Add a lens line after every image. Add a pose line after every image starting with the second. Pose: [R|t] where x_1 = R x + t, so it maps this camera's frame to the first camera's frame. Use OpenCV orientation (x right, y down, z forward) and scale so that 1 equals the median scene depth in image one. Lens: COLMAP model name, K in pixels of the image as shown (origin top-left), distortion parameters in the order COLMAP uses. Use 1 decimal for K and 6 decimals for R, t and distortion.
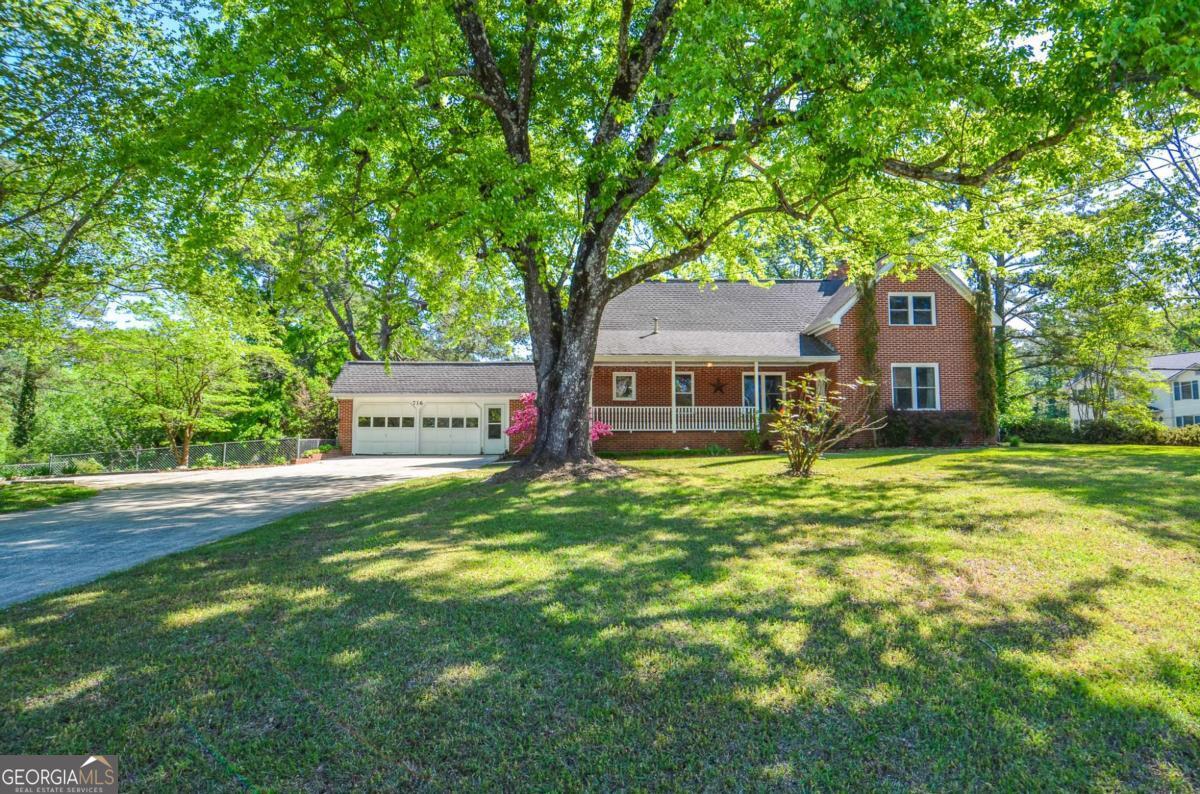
lens RADIAL K [[614.7, 0, 607.7], [0, 614.7, 396.2], [0, 0, 1]] dist [0.018895, -0.030621]
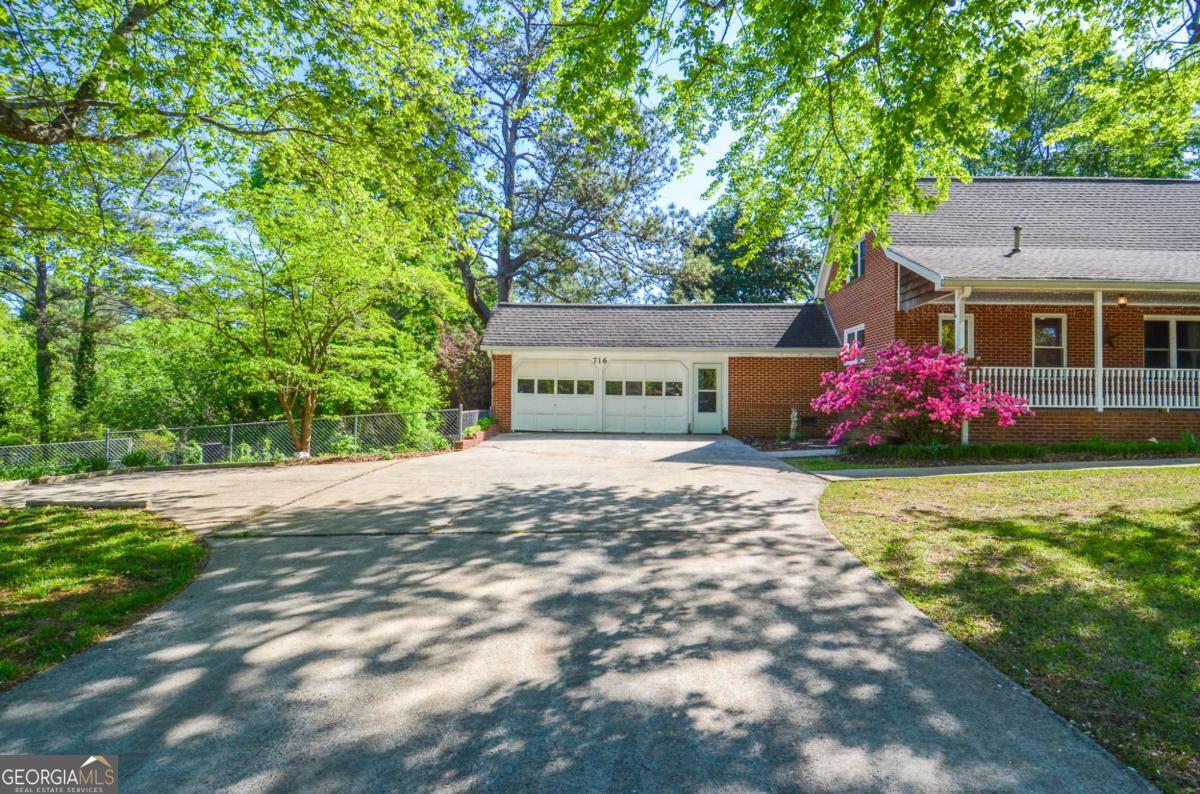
lens RADIAL K [[620.5, 0, 610.0], [0, 620.5, 395.3], [0, 0, 1]] dist [0.017179, -0.027294]
pose [[0.997829, 0.012118, -0.064726, -0.343880], [-0.008455, 0.998363, 0.056573, 0.014369], [0.065306, -0.055903, 0.996298, 0.390581]]
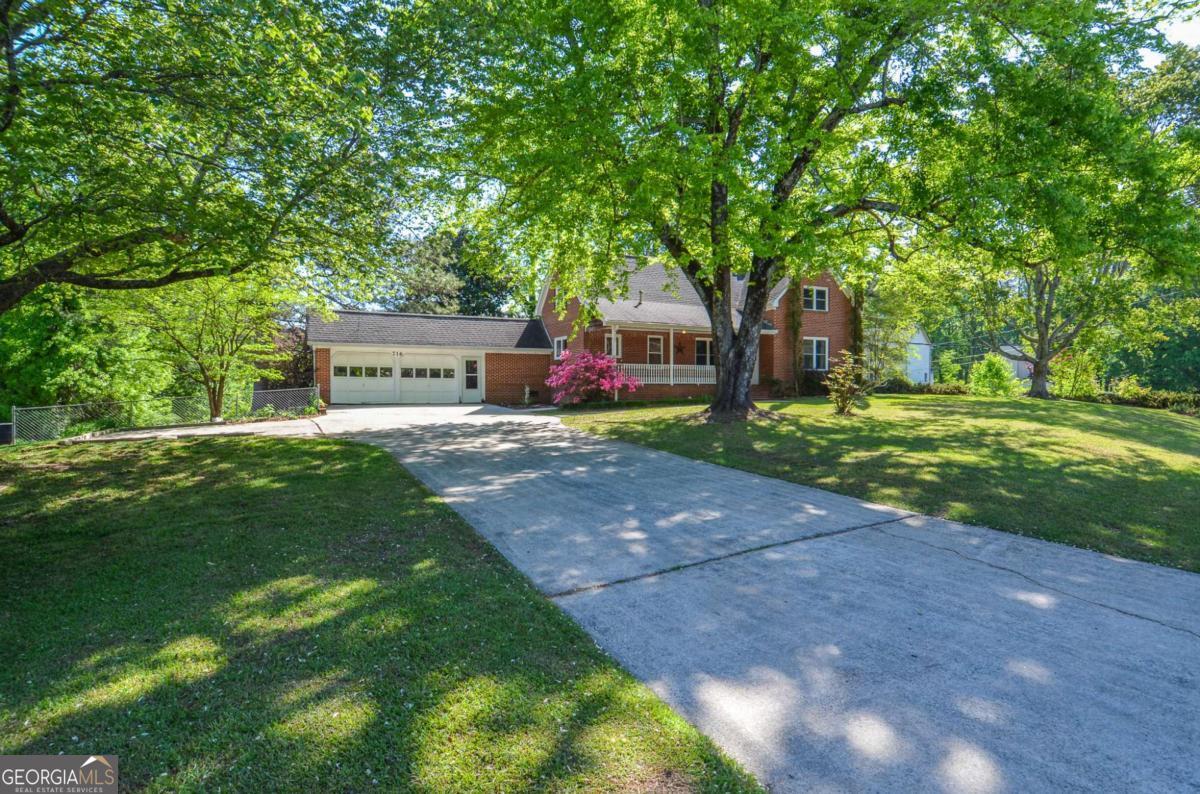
lens RADIAL K [[614.7, 0, 607.7], [0, 614.7, 396.2], [0, 0, 1]] dist [0.018895, -0.030621]
pose [[0.911122, -0.001604, 0.412134, -0.566807], [-0.033279, 0.996441, 0.077449, -0.013070], [-0.410791, -0.084281, 0.907826, -0.110752]]
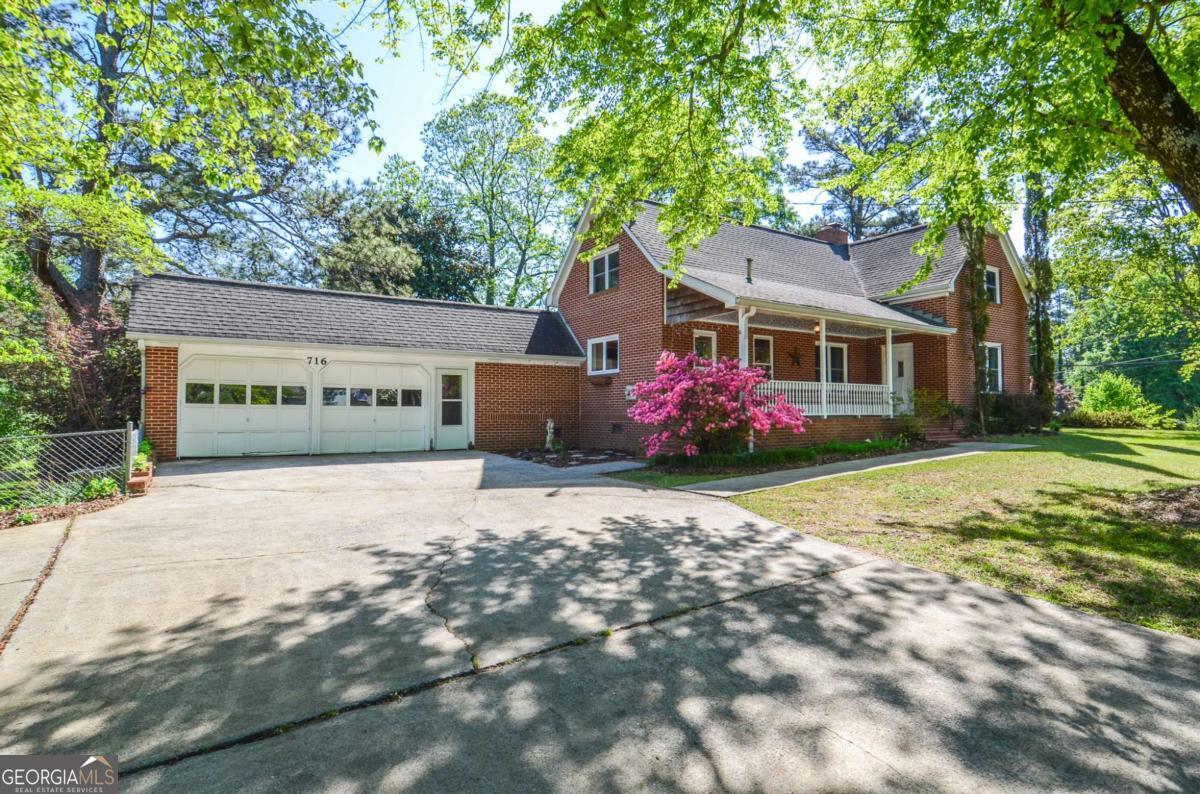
lens RADIAL K [[620.5, 0, 610.0], [0, 620.5, 395.3], [0, 0, 1]] dist [0.017179, -0.027294]
pose [[0.851859, 0.016788, 0.523501, -0.516910], [-0.037544, 0.998872, 0.029060, 0.021678], [-0.522423, -0.044410, 0.851529, 0.536952]]
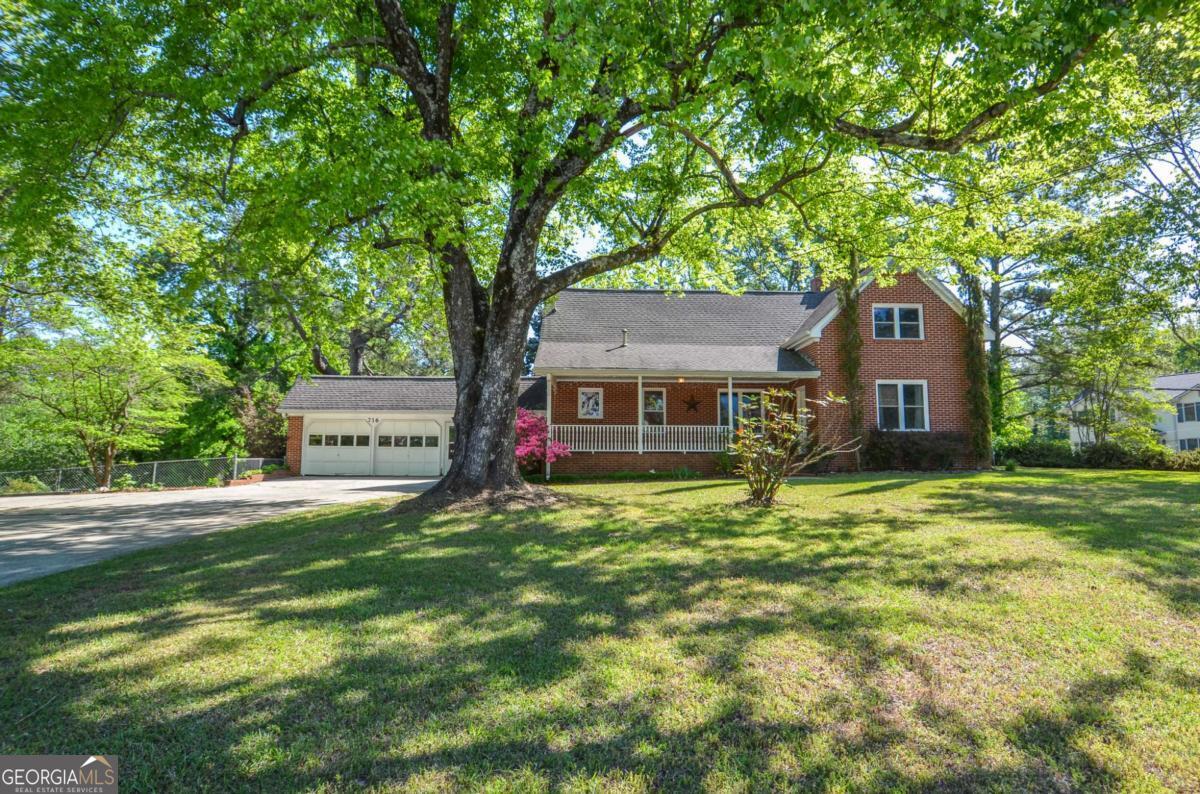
lens RADIAL K [[620.5, 0, 610.0], [0, 620.5, 395.3], [0, 0, 1]] dist [0.017179, -0.027294]
pose [[0.999954, 0.006412, 0.007183, 0.058312], [-0.006177, 0.999458, -0.032325, 0.002383], [-0.007386, 0.032279, 0.999452, 0.077222]]
